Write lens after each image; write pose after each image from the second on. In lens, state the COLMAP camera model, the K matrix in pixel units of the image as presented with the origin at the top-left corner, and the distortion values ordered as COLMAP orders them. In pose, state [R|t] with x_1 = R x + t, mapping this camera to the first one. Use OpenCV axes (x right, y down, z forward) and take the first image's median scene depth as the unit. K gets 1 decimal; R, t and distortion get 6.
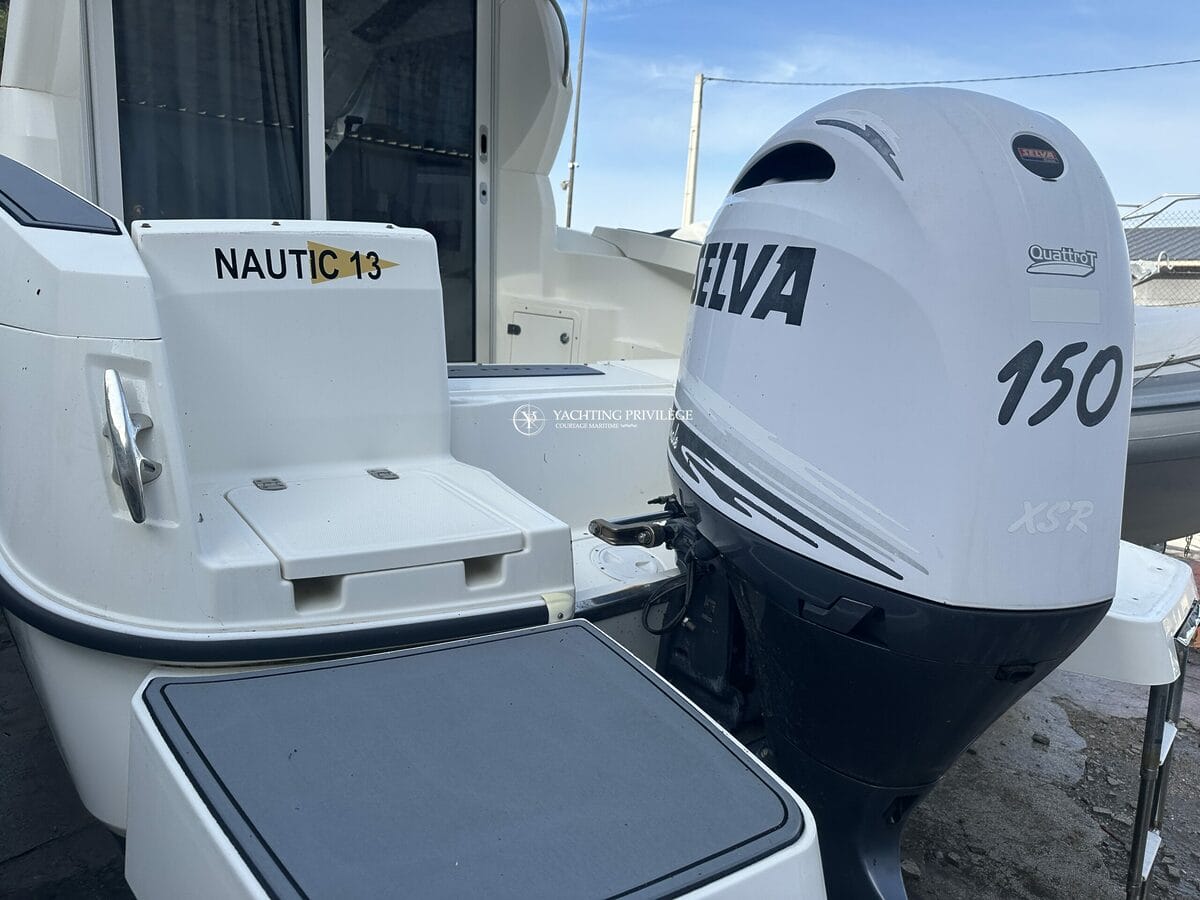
lens RADIAL K [[843.1, 0, 611.1], [0, 843.1, 450.1], [0, 0, 1]] dist [0.076247, -0.120350]
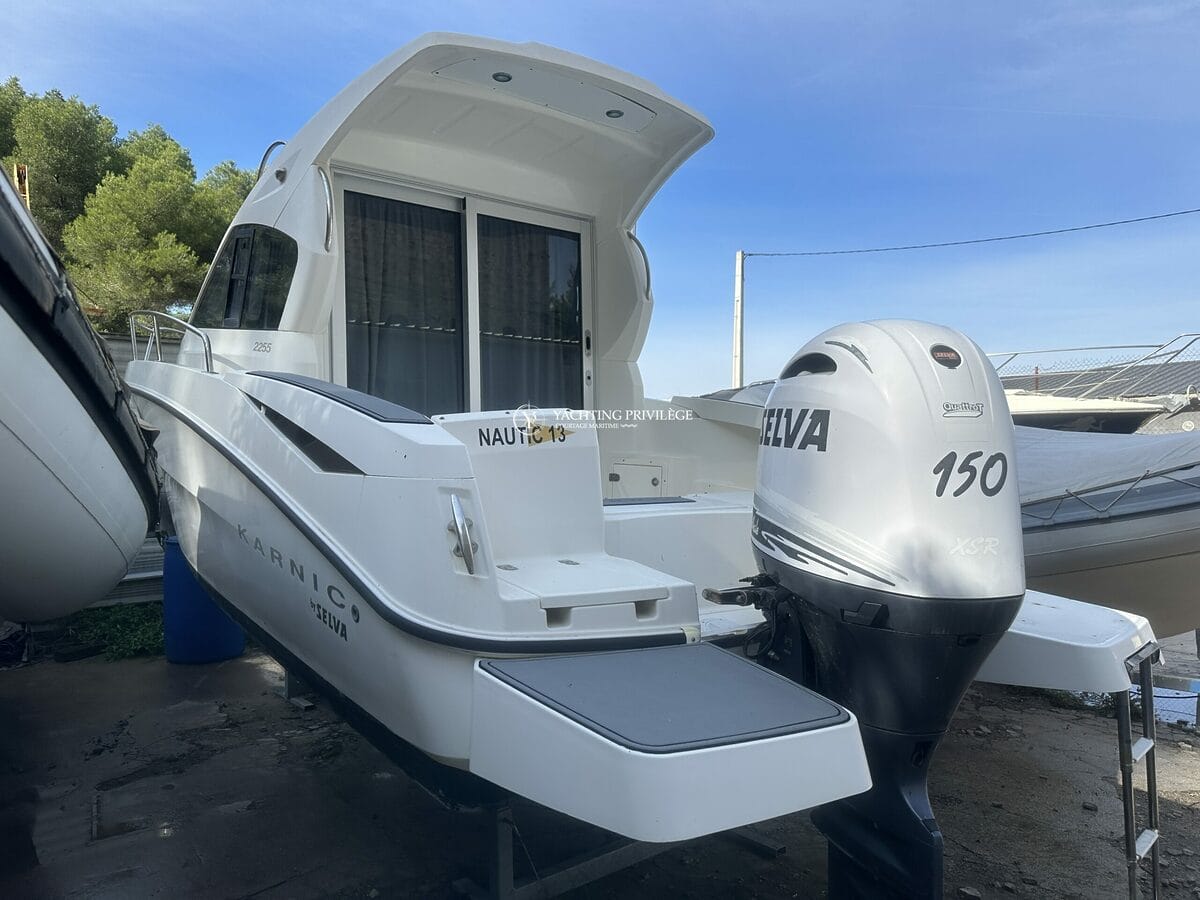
lens RADIAL K [[840.2, 0, 583.2], [0, 840.2, 443.2], [0, 0, 1]] dist [0.080196, -0.120512]
pose [[0.993899, -0.053947, -0.096204, -0.094023], [0.034091, 0.979768, -0.197214, 0.140860], [0.104897, 0.192731, 0.975629, -0.662220]]
